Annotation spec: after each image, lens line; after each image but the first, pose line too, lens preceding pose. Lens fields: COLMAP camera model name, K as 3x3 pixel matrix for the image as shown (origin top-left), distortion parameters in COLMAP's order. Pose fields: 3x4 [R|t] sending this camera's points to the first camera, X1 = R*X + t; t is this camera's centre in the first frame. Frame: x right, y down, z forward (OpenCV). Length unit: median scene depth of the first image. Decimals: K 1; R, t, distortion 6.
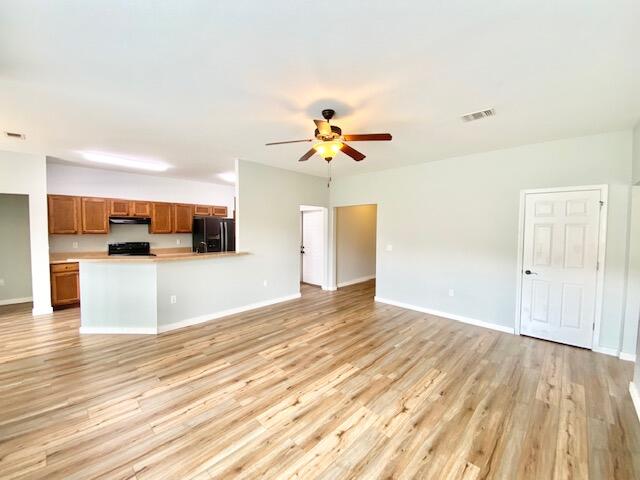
lens RADIAL K [[263.0, 0, 322.1], [0, 263.0, 239.3], [0, 0, 1]] dist [-0.001207, 0.000188]
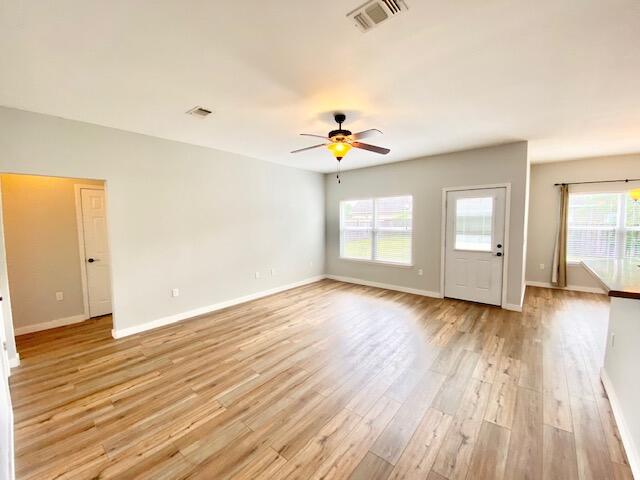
lens RADIAL K [[263.0, 0, 319.0], [0, 263.0, 238.9], [0, 0, 1]] dist [-0.001207, 0.000188]
pose [[-0.998511, 0.006050, -0.054208, 0.190722], [-0.000159, 0.993502, 0.113811, -0.095599], [0.054544, 0.113650, -0.992023, 2.330349]]
